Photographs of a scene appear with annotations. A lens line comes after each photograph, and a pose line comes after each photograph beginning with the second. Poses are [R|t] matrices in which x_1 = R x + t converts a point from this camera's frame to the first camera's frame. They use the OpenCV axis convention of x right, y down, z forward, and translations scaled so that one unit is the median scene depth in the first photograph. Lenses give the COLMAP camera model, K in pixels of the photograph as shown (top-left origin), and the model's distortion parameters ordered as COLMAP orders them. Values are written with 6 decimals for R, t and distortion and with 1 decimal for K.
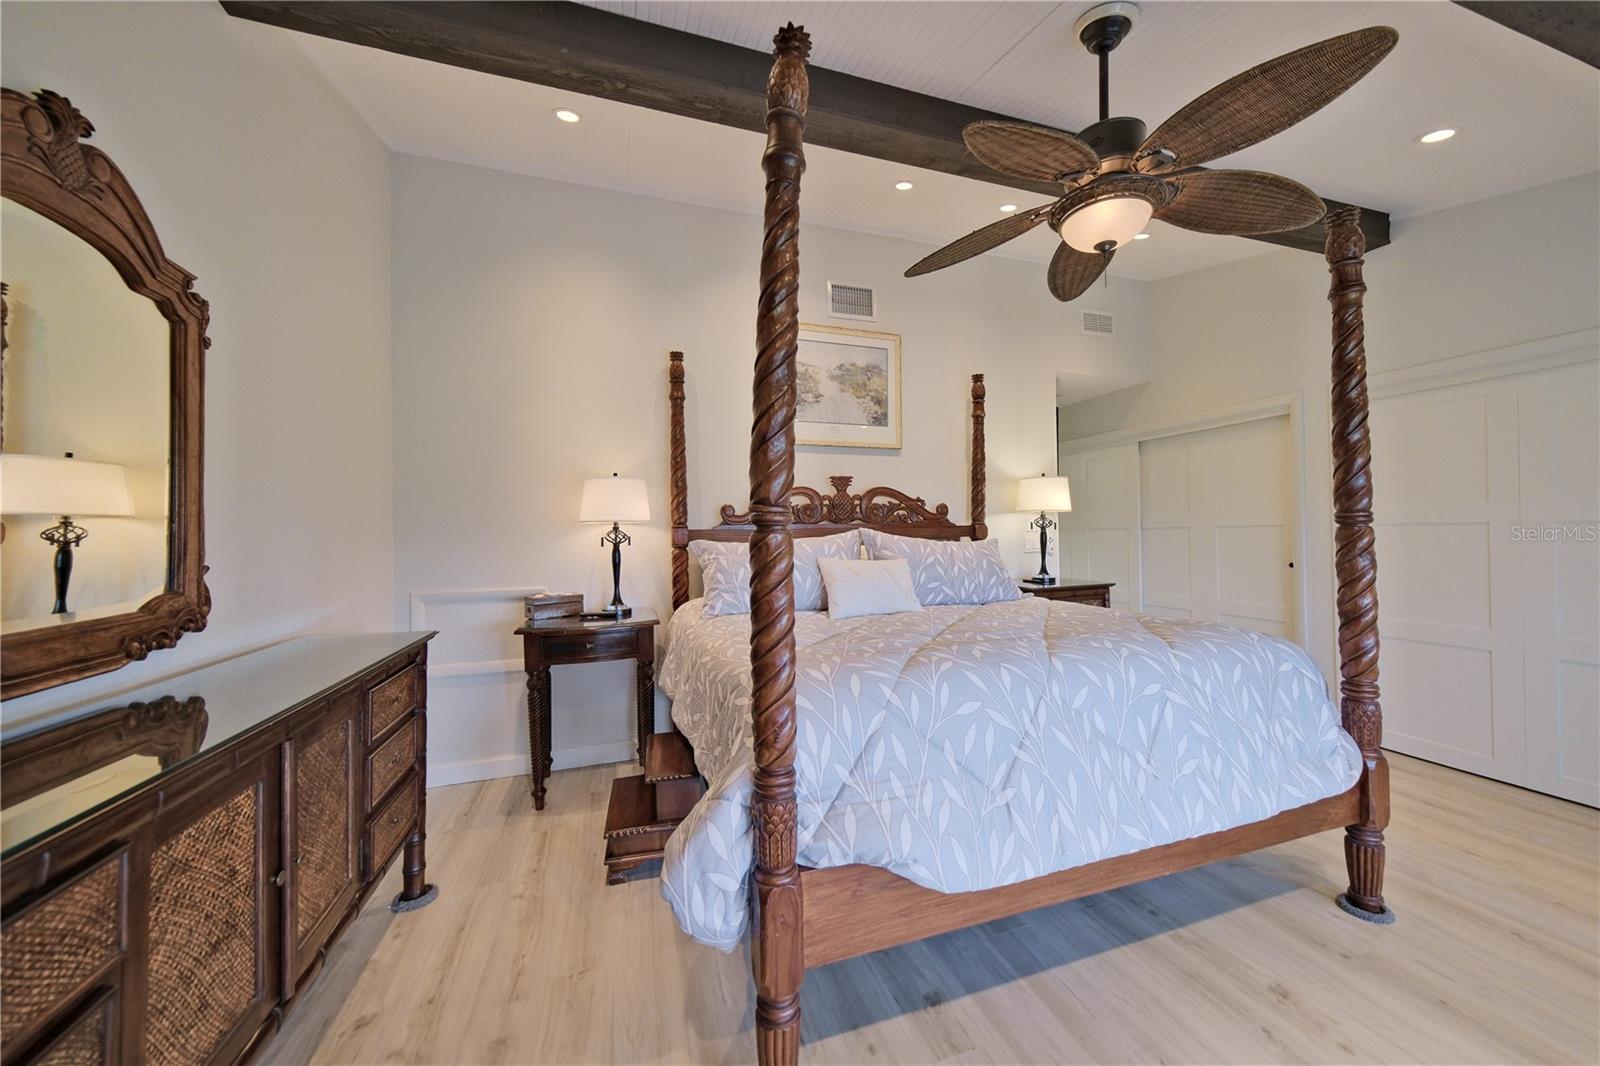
lens RADIAL K [[563.3, 0, 808.6], [0, 563.3, 527.5], [0, 0, 1]] dist [-0.000008, 0.001966]
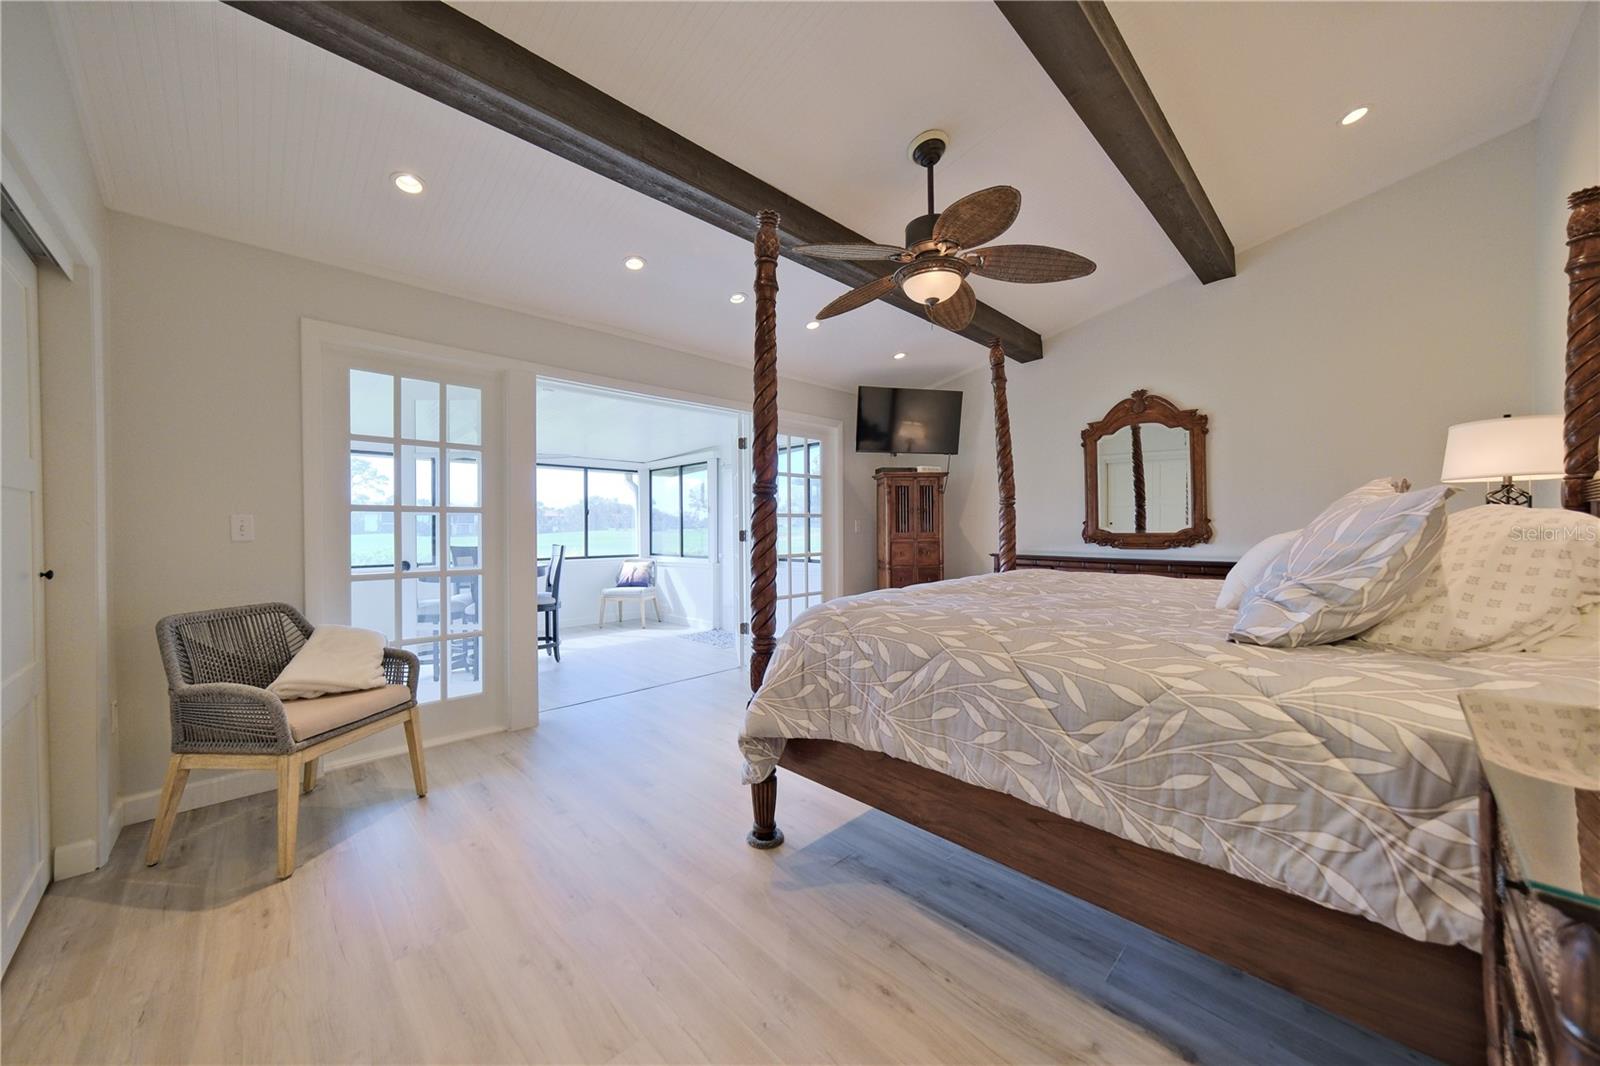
lens RADIAL K [[563.3, 0, 803.6], [0, 563.3, 522.7], [0, 0, 1]] dist [-0.000008, 0.001966]
pose [[-0.894544, 0.015229, -0.446720, 0.749478], [0.021696, 0.999721, -0.009364, 0.030838], [0.446452, -0.018068, -0.894625, 1.078839]]
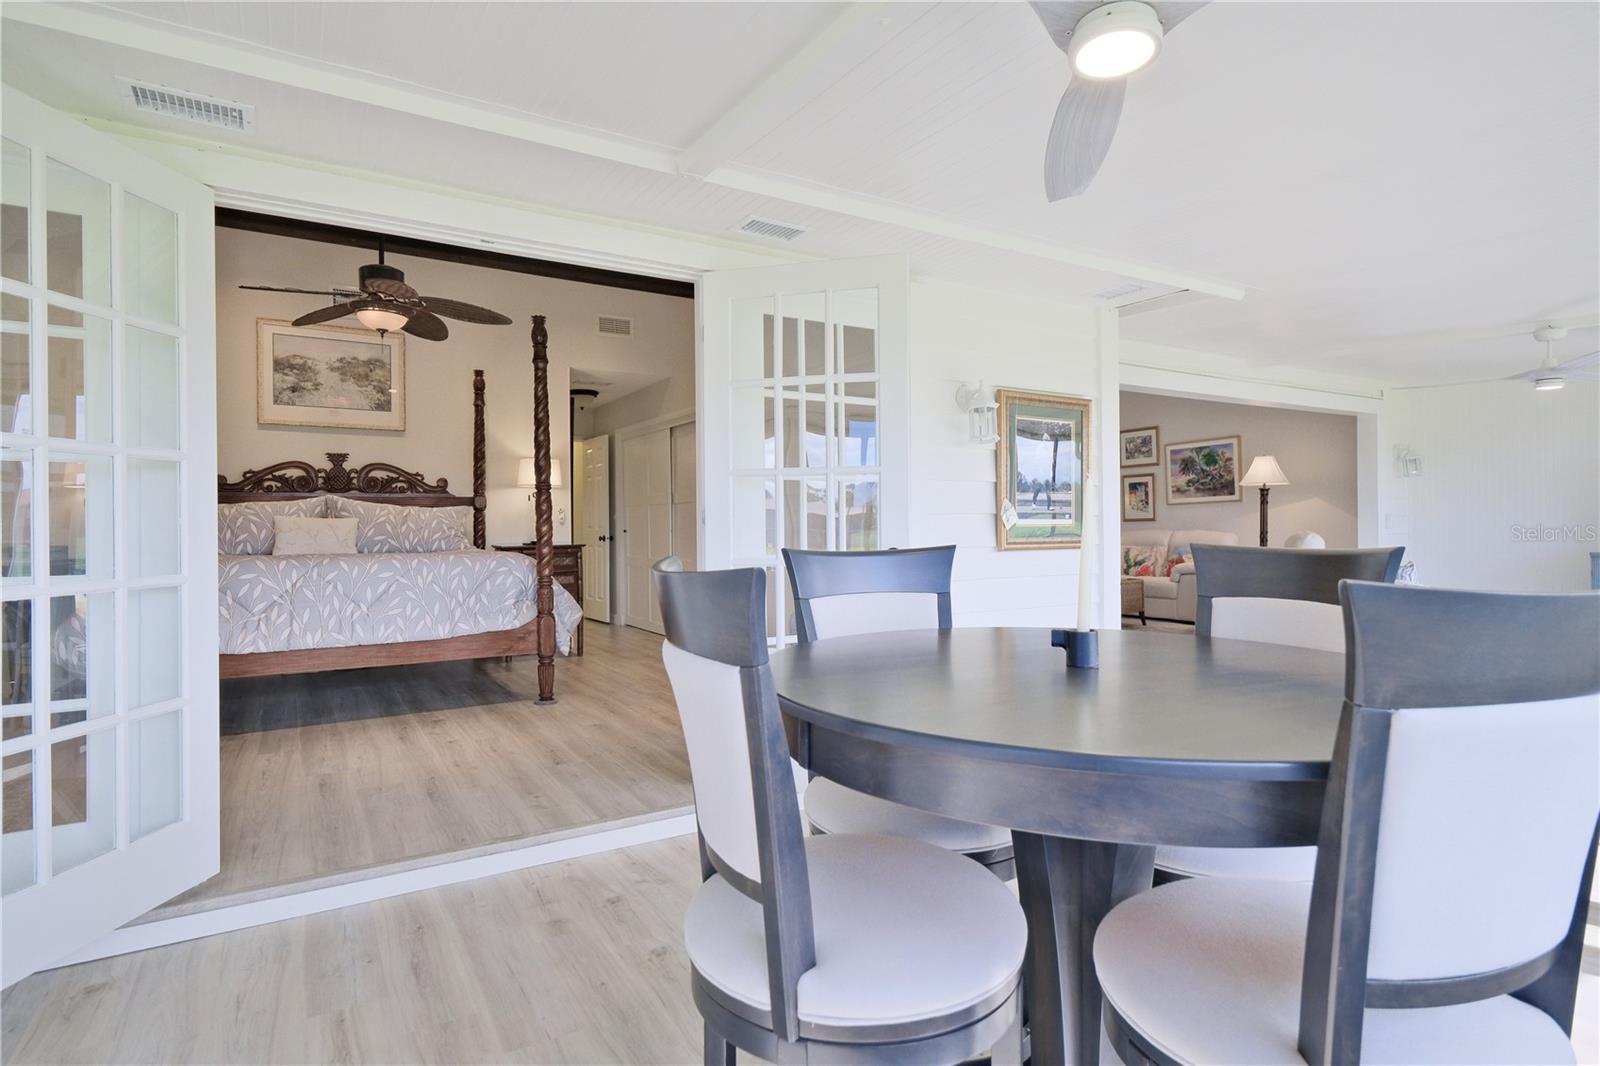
lens RADIAL K [[819.4, 0, 795.2], [0, 819.4, 530.6], [0, 0, 1]] dist [0.004497, 0.004306]
pose [[0.974646, 0.004354, 0.223710, 0.627286], [-0.007402, 0.999891, 0.012790, 0.044593], [-0.223630, -0.014122, 0.974572, -0.931600]]
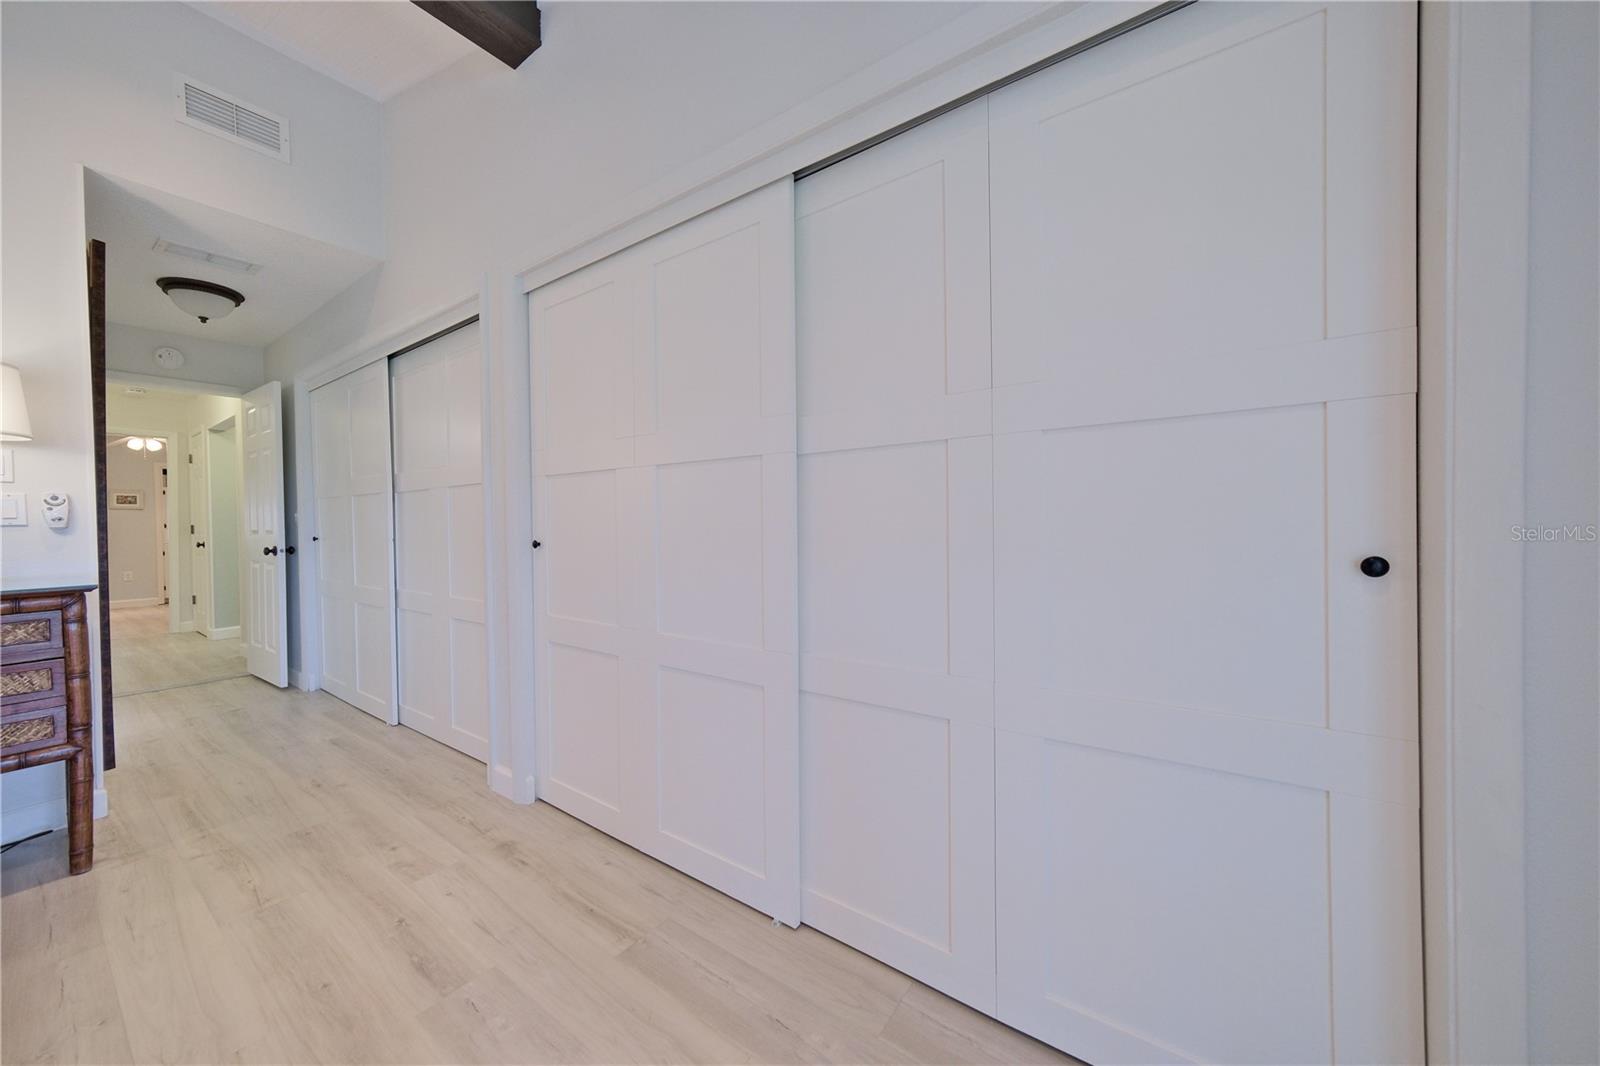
lens RADIAL K [[563.3, 0, 809.1], [0, 563.3, 525.6], [0, 0, 1]] dist [-0.000008, 0.001966]
pose [[0.798460, -0.003716, 0.602037, 0.790292], [-0.004703, 0.999912, 0.012410, 0.039770], [-0.602030, -0.012741, 0.798372, 0.253855]]
